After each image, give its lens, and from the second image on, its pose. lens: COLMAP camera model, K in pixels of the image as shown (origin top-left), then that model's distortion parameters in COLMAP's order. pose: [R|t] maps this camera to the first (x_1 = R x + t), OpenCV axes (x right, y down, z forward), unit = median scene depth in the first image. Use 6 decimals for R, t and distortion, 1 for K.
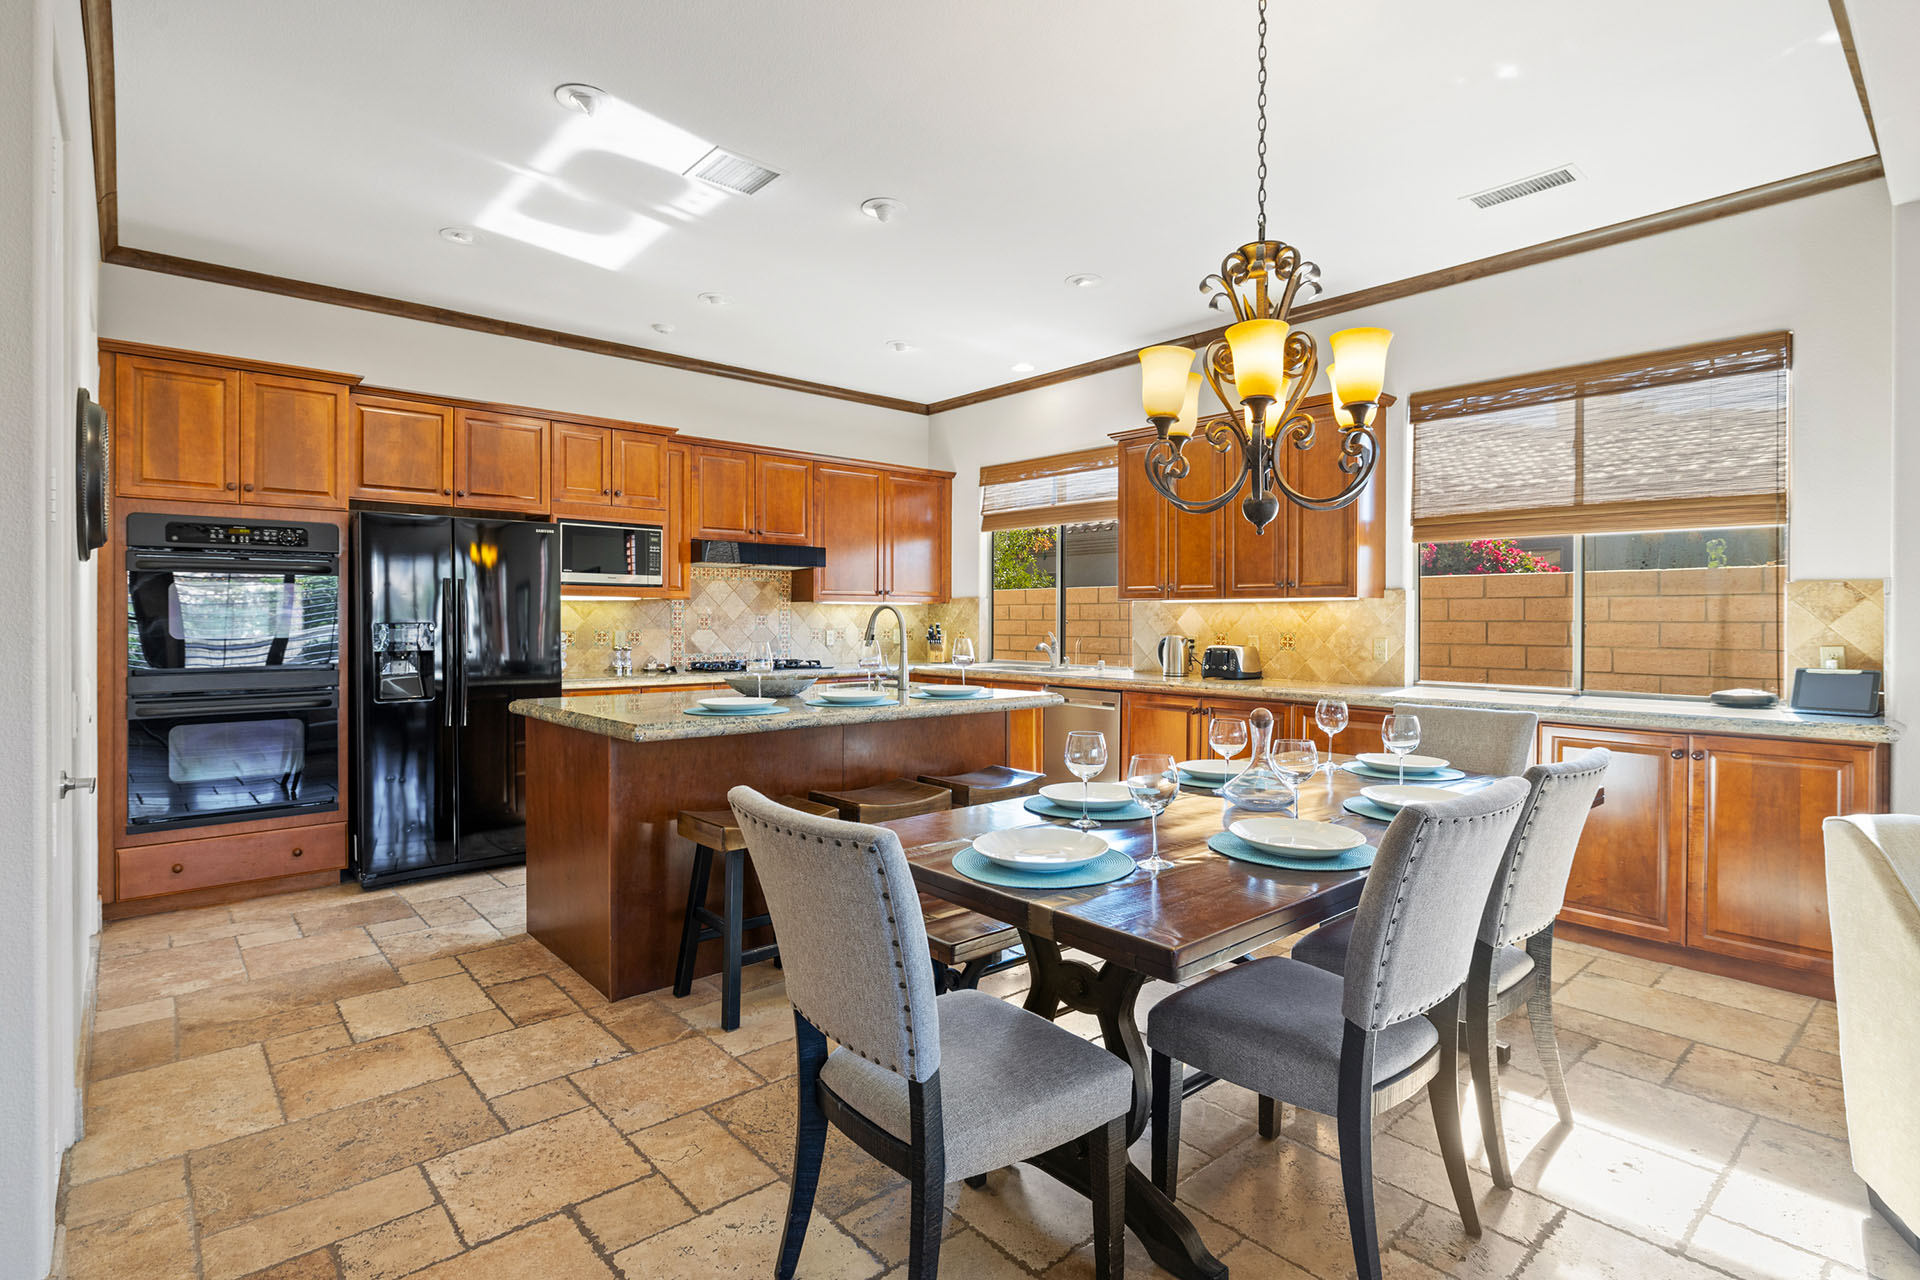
lens RADIAL K [[952.1, 0, 959.2], [0, 952.1, 621.6], [0, 0, 1]] dist [-0.005855, 0.000500]
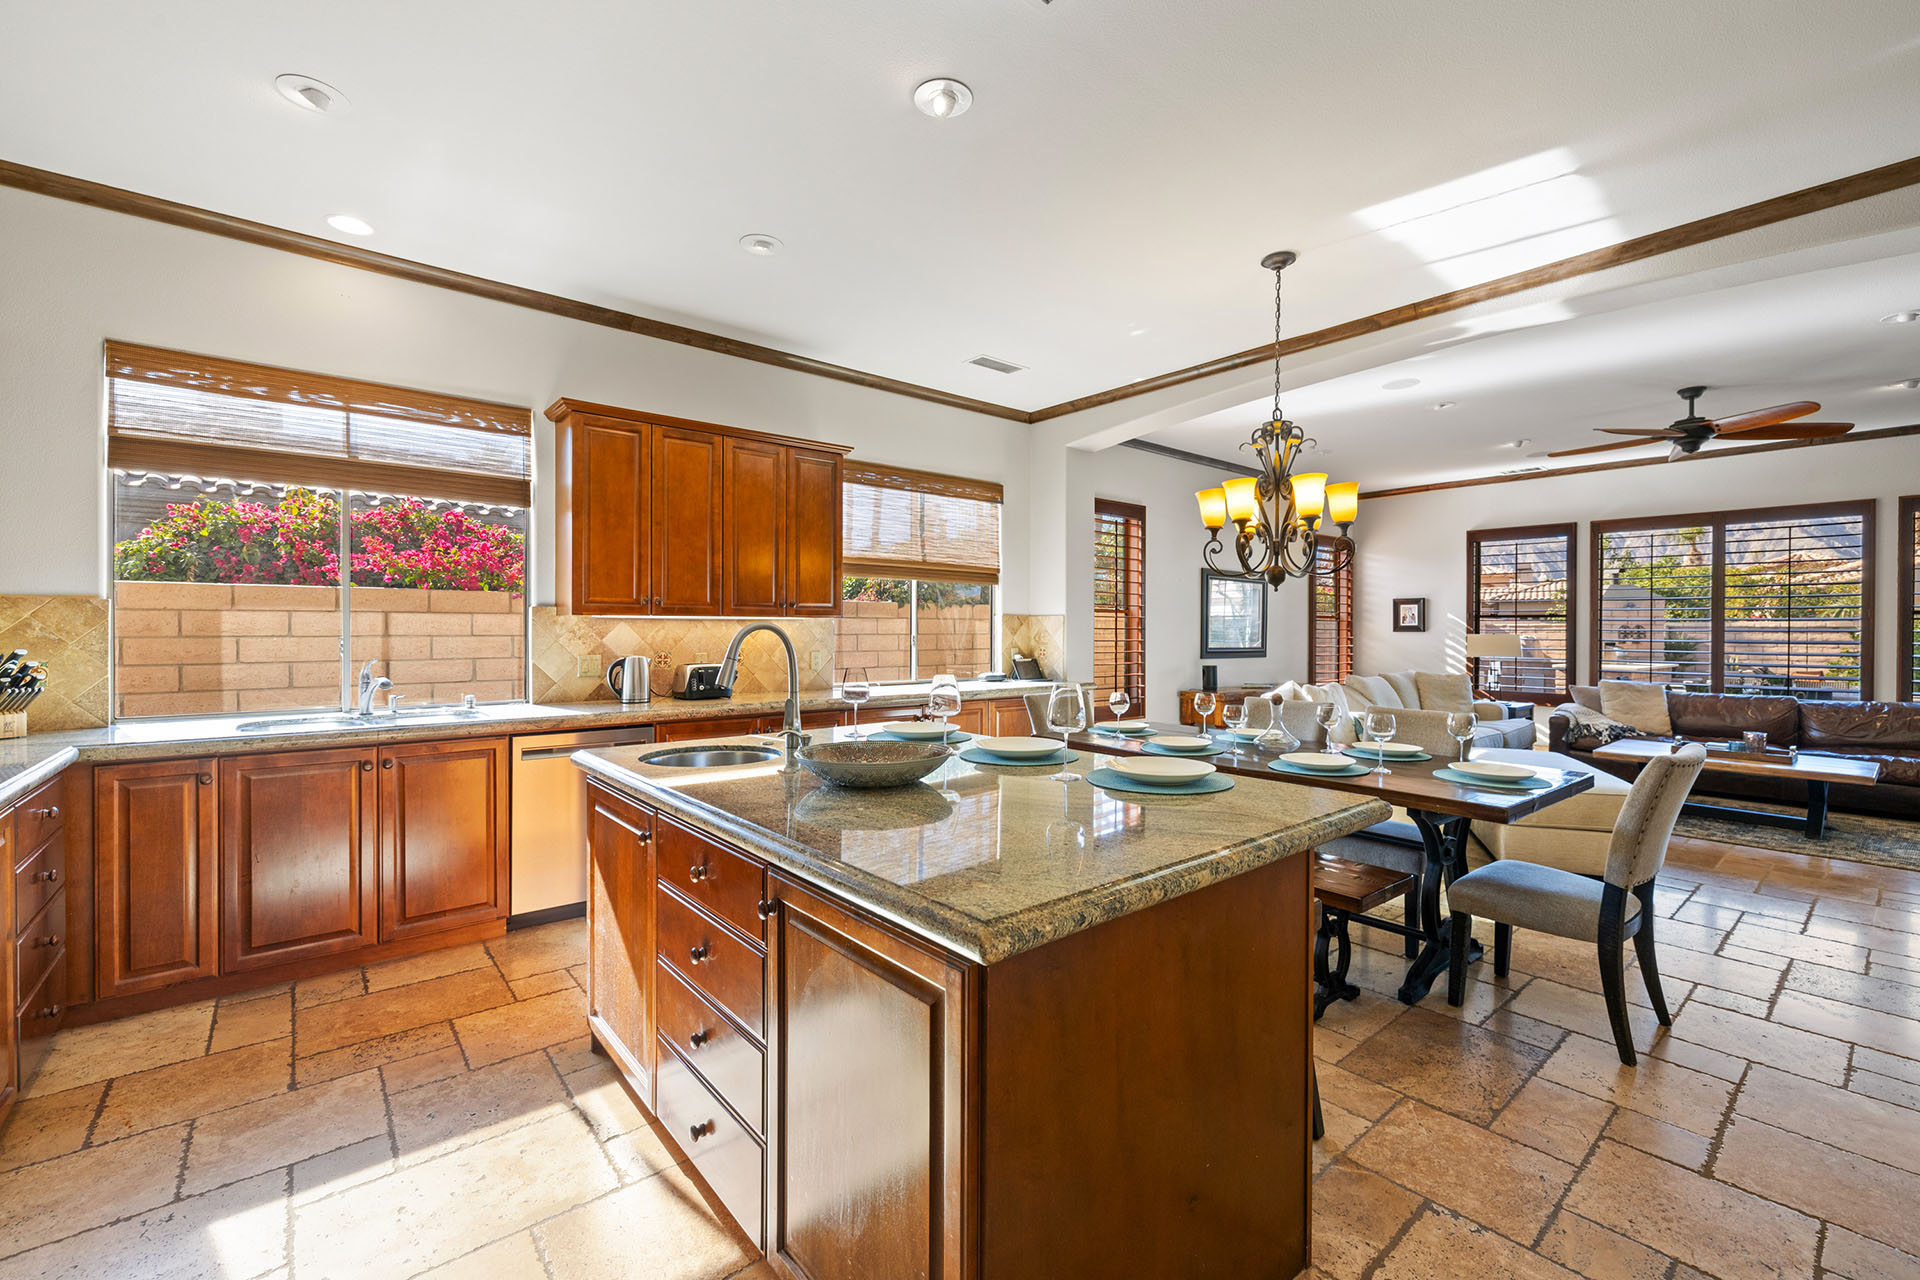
lens RADIAL K [[804.5, 0, 976.2], [0, 804.5, 629.1], [0, 0, 1]] dist [0.002892, -0.000772]
pose [[0.011088, -0.004073, 0.999930, -0.573961], [-0.000913, 0.999991, 0.004084, -0.015059], [-0.999938, -0.000958, 0.011084, 0.773096]]
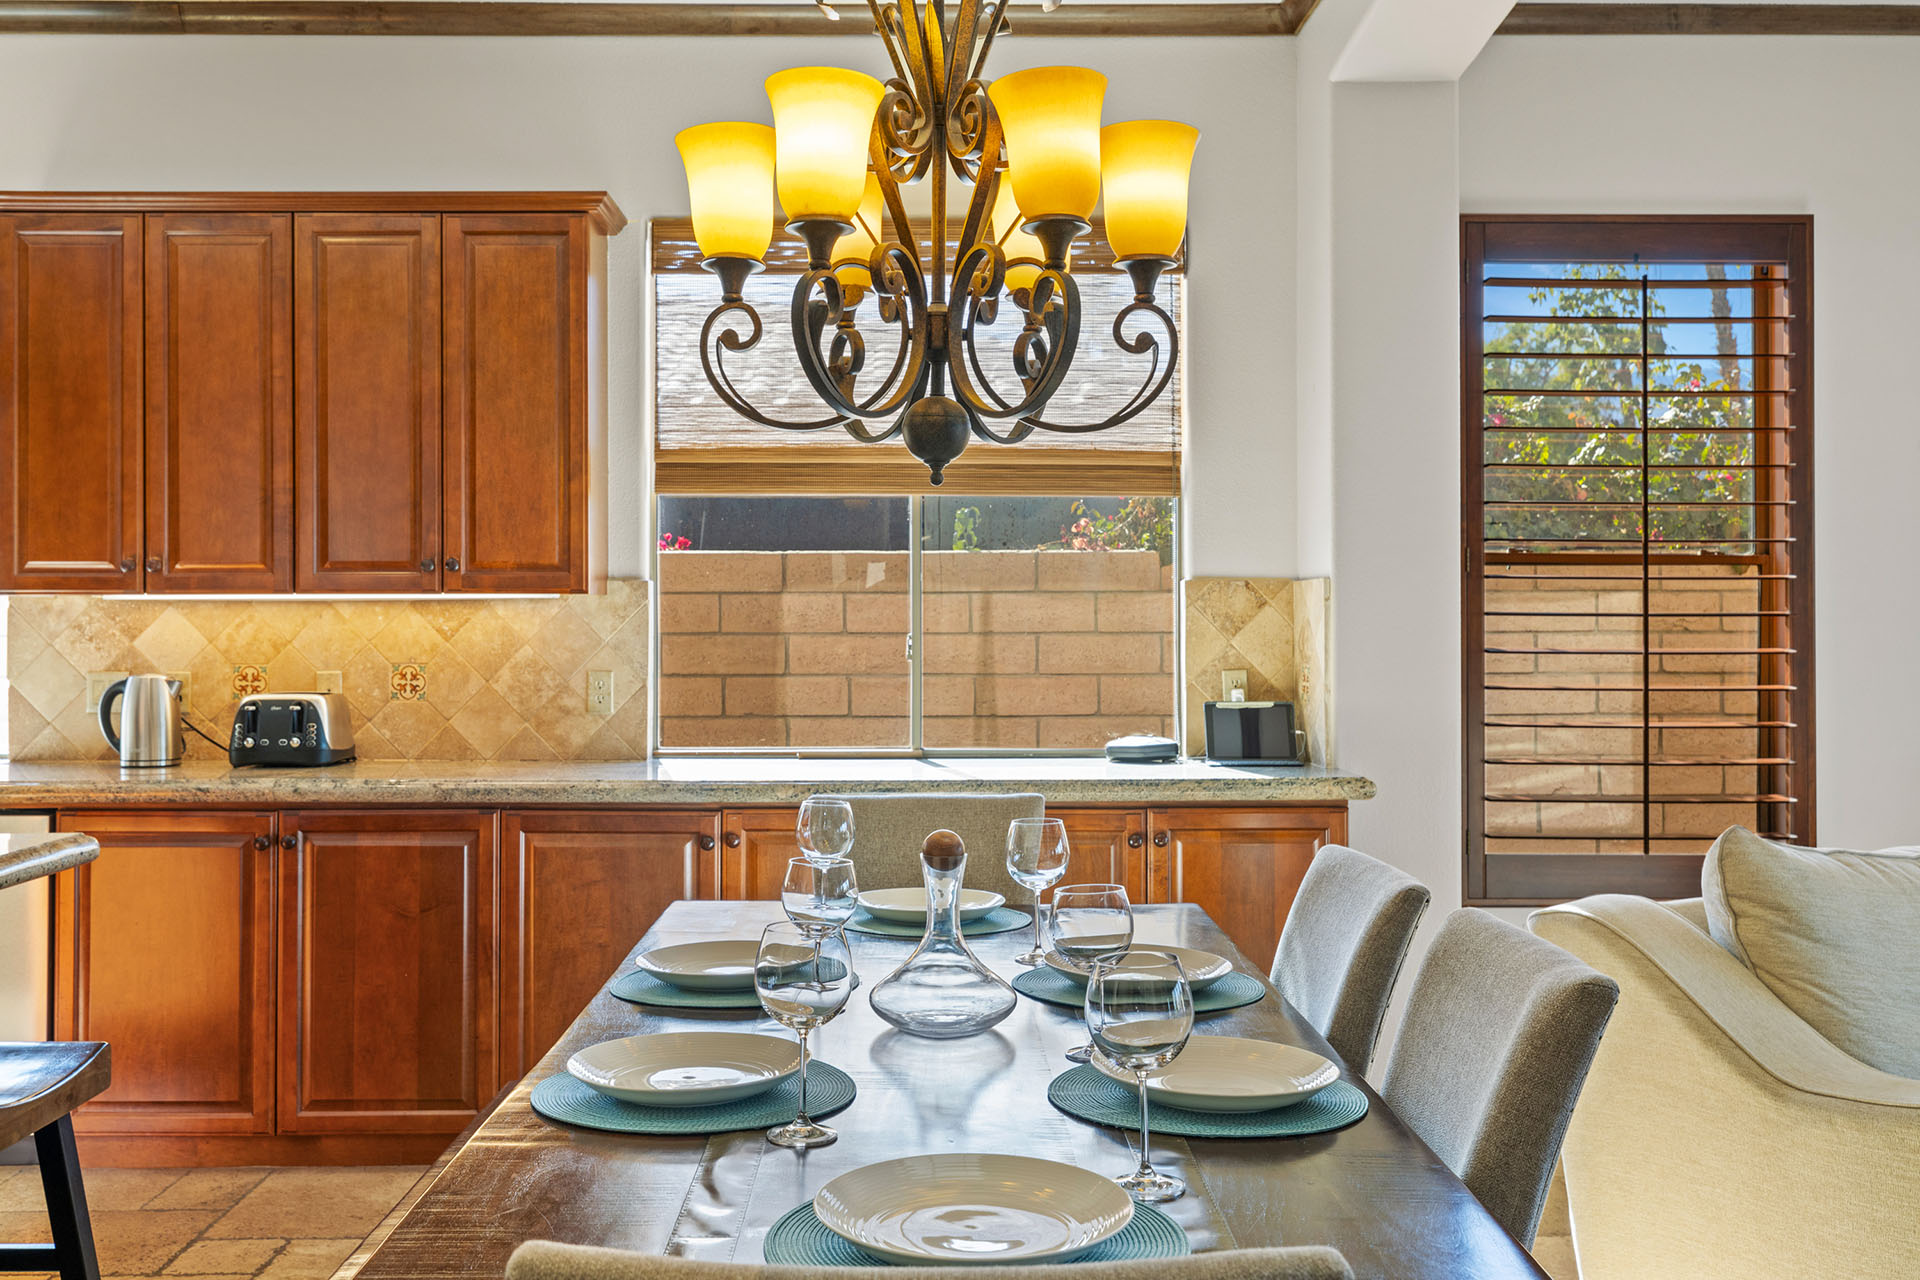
lens RADIAL K [[1849.4, 0, 935.0], [0, 1849.4, 611.5], [0, 0, 1]] dist [0.001424, 0.000000]
pose [[0.646947, -0.000213, 0.762535, -0.216301], [0.005698, 0.999973, -0.004555, -0.009715], [-0.762514, 0.007292, 0.646931, 0.192115]]
